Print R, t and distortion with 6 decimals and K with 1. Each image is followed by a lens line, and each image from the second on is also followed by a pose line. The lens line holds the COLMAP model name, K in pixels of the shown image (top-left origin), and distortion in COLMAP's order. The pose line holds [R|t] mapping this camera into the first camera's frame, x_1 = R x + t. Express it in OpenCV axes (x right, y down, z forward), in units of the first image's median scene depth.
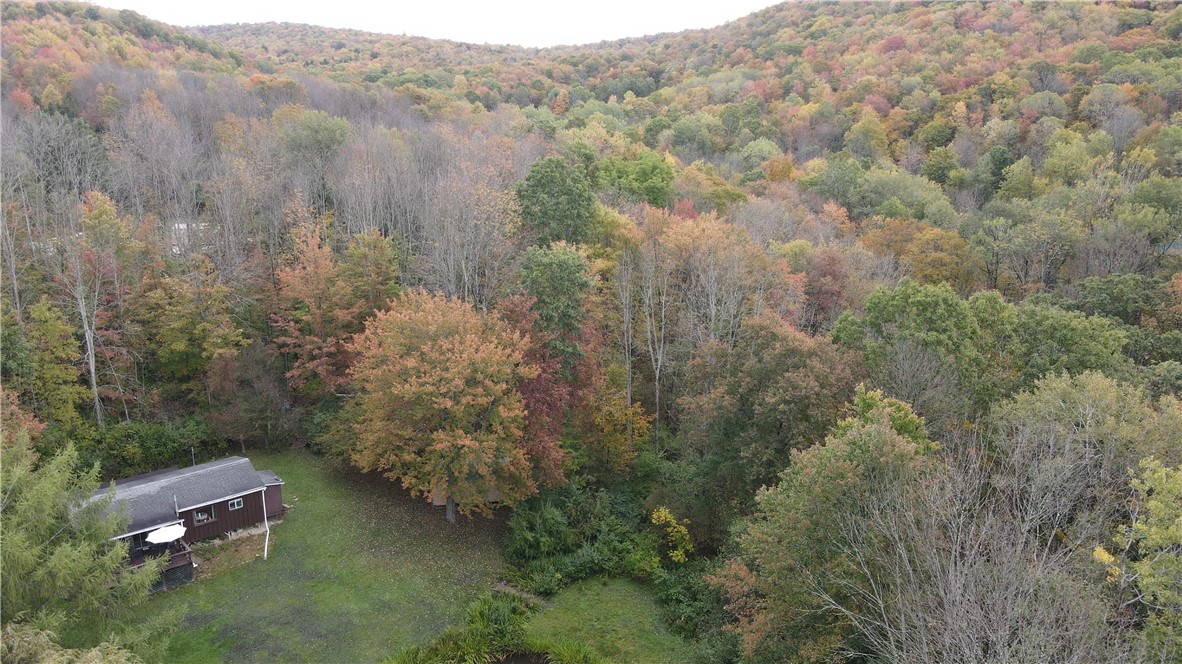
lens RADIAL K [[860.3, 0, 589.7], [0, 860.3, 337.3], [0, 0, 1]] dist [-0.006349, 0.002506]
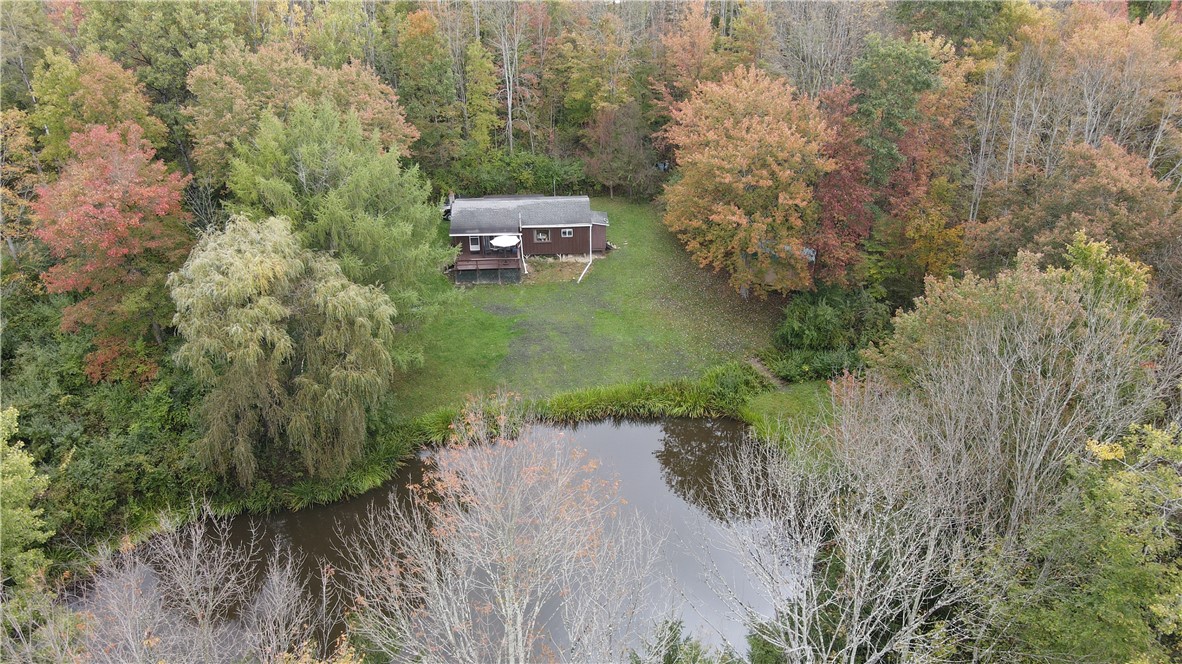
lens RADIAL K [[860.3, 0, 593.1], [0, 860.3, 325.3], [0, 0, 1]] dist [-0.006349, 0.002506]
pose [[0.814902, 0.270794, -0.512451, 0.265873], [-0.149551, 0.952446, 0.265482, -0.006558], [0.559972, -0.139704, 0.816648, 0.022698]]
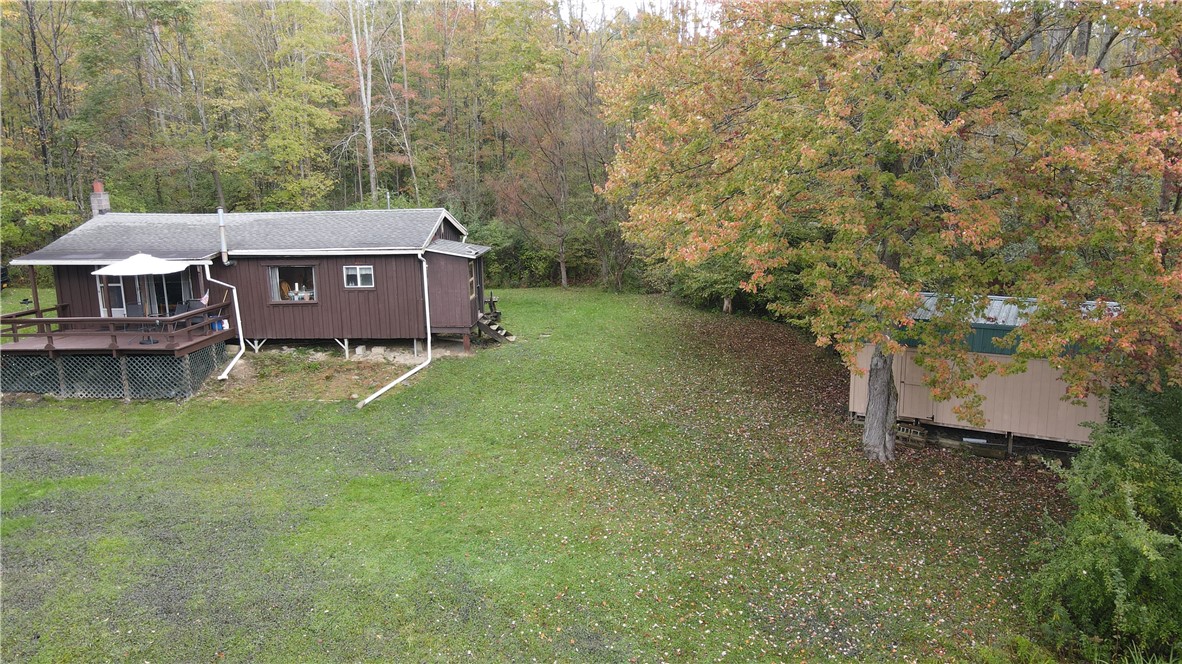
lens RADIAL K [[860.3, 0, 583.0], [0, 860.3, 334.0], [0, 0, 1]] dist [-0.006349, 0.002506]
pose [[0.737989, 0.109999, -0.665787, -0.036700], [-0.160410, 0.986940, -0.014746, 0.210140], [0.655470, 0.117681, 0.745996, 0.751488]]
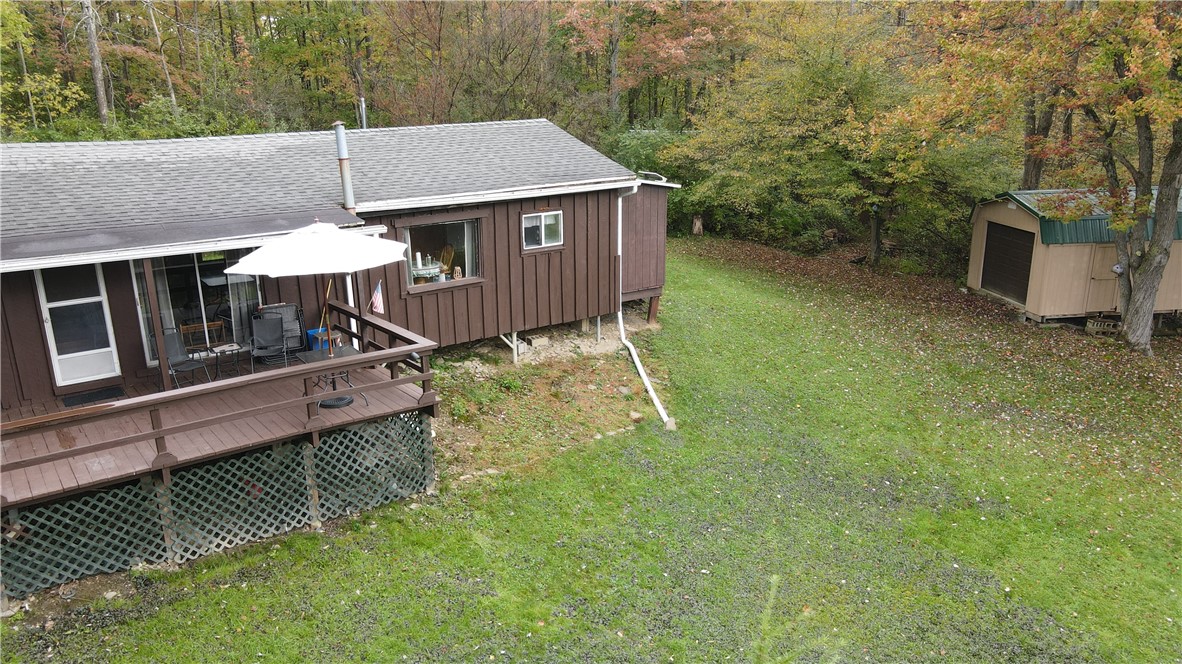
lens RADIAL K [[860.3, 0, 592.5], [0, 860.3, 331.7], [0, 0, 1]] dist [-0.006349, 0.002506]
pose [[0.997276, -0.001193, -0.073747, -0.375323], [0.001731, 0.999972, 0.007234, 0.223546], [0.073736, -0.007342, 0.997251, 0.728066]]
